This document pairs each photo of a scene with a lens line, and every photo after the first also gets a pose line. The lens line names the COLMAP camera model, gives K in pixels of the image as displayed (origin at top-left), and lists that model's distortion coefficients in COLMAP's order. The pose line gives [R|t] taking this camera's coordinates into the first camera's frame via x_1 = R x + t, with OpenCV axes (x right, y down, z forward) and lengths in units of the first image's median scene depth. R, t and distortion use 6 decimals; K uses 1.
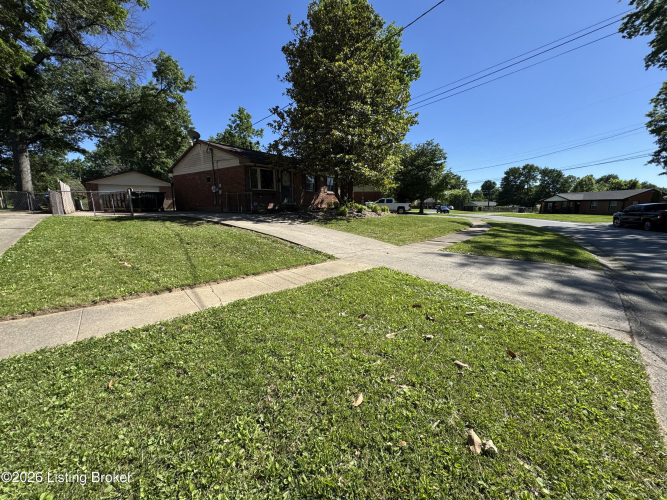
lens RADIAL K [[266.0, 0, 331.5], [0, 266.0, 246.5], [0, 0, 1]] dist [-0.000386, 0.000679]
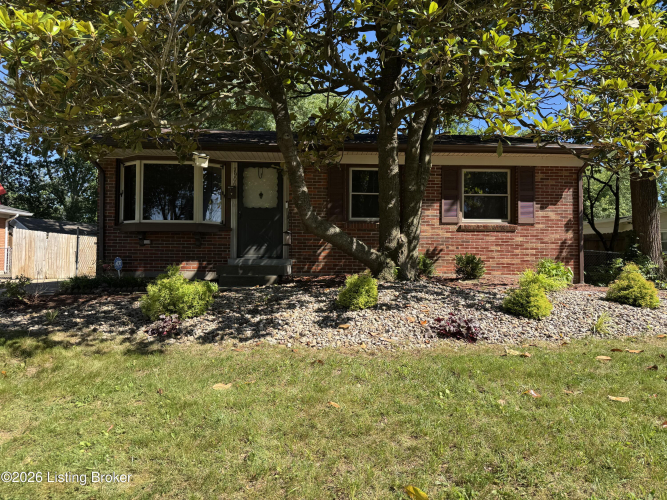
lens RADIAL K [[473.6, 0, 333.3], [0, 473.6, 252.4], [0, 0, 1]] dist [0.021715, -0.024300]
pose [[0.650973, -0.021991, -0.758782, 0.324534], [-0.121288, 0.983725, -0.132565, -0.114902], [0.749349, 0.178328, 0.637711, 0.734798]]
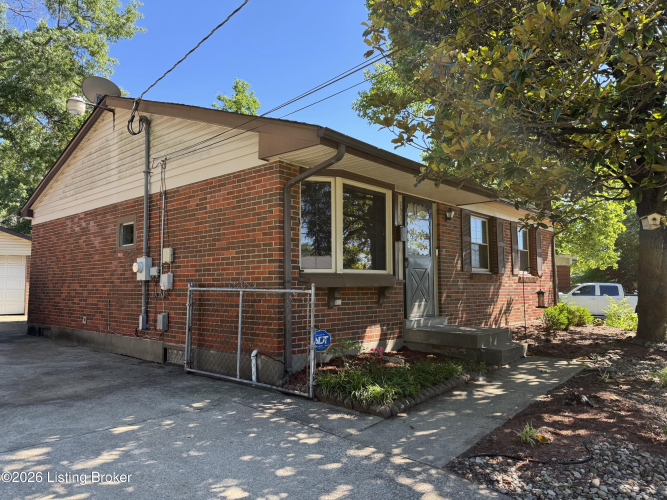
lens RADIAL K [[473.6, 0, 328.1], [0, 473.6, 243.7], [0, 0, 1]] dist [0.021715, -0.024300]
pose [[0.996837, -0.006548, -0.079200, -0.225765], [-0.012246, 0.972042, -0.234489, -0.133260], [0.078521, 0.234717, 0.968887, 0.560981]]
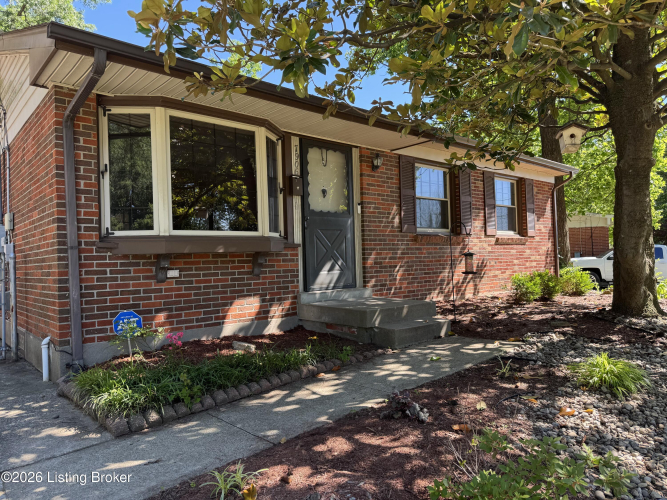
lens RADIAL K [[473.6, 0, 336.6], [0, 473.6, 255.2], [0, 0, 1]] dist [0.021715, -0.024300]
pose [[0.983193, -0.029037, -0.180243, -0.099783], [0.000702, 0.987865, -0.155314, -0.141707], [0.182566, 0.152577, 0.971283, 0.666865]]
